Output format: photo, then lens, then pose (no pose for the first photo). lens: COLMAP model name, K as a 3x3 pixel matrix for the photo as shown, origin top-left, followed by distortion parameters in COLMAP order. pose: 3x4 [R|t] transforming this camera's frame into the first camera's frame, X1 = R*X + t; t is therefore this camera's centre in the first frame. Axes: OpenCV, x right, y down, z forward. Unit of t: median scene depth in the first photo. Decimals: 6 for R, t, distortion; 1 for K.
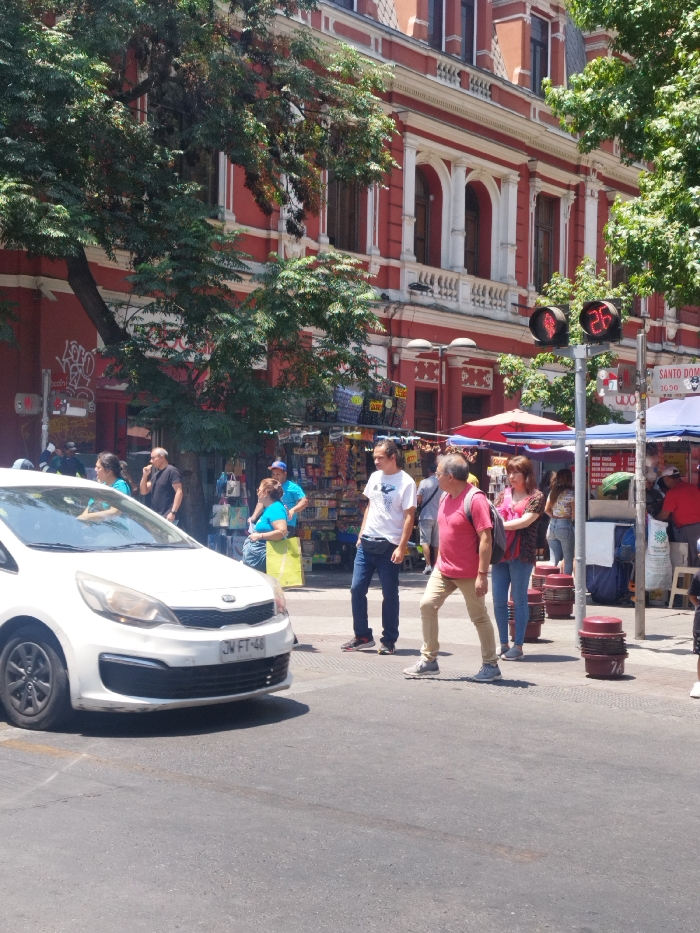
lens RADIAL K [[1328.6, 0, 357.5], [0, 1328.6, 485.9], [0, 0, 1]] dist [0.109367, -0.369493]
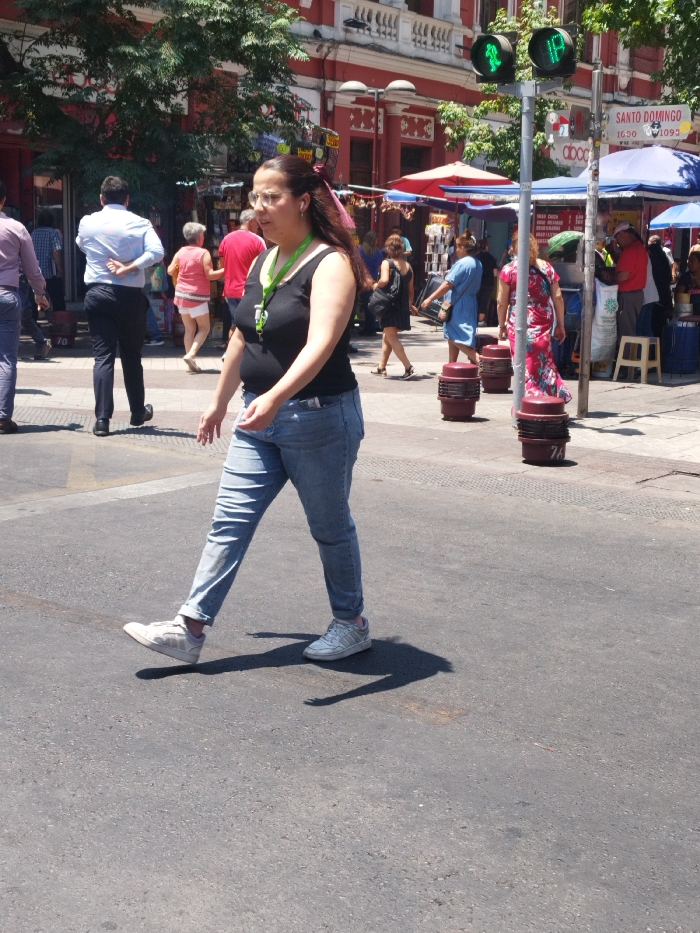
lens RADIAL K [[1328.6, 0, 357.5], [0, 1328.6, 485.9], [0, 0, 1]] dist [0.109367, -0.369493]
pose [[0.998990, -0.000396, 0.044923, 0.008700], [-0.007594, 0.984082, 0.177554, -0.000064], [-0.044278, -0.177716, 0.983085, 0.053382]]
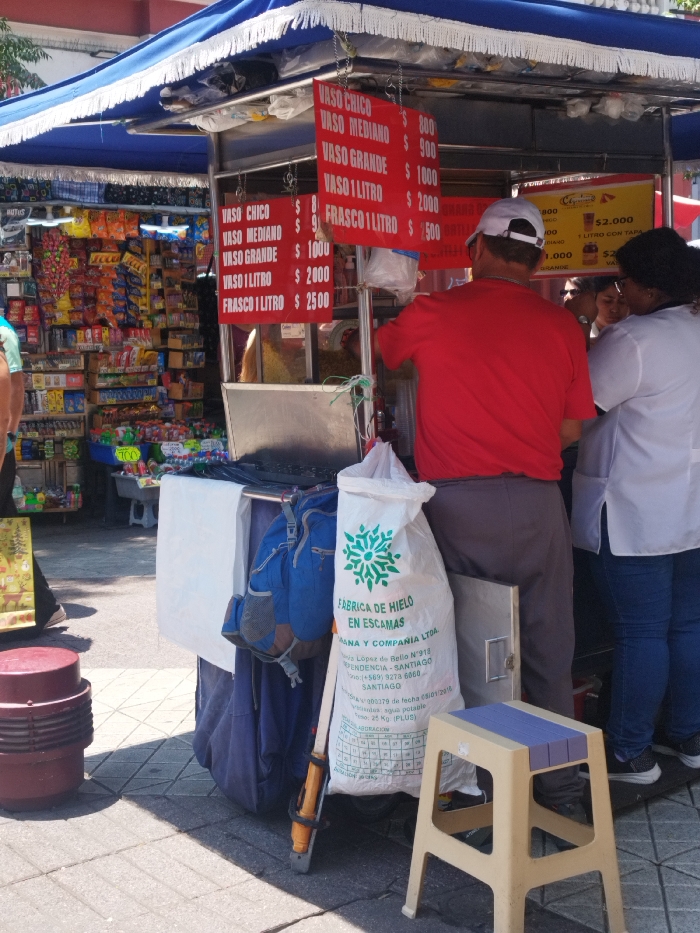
lens RADIAL K [[1328.6, 0, 357.5], [0, 1328.6, 485.9], [0, 0, 1]] dist [0.109367, -0.369493]
pose [[0.968950, -0.012659, -0.246931, 0.189461], [0.041053, 0.993063, 0.110184, 0.002273], [0.243823, -0.116900, 0.962748, 0.552094]]
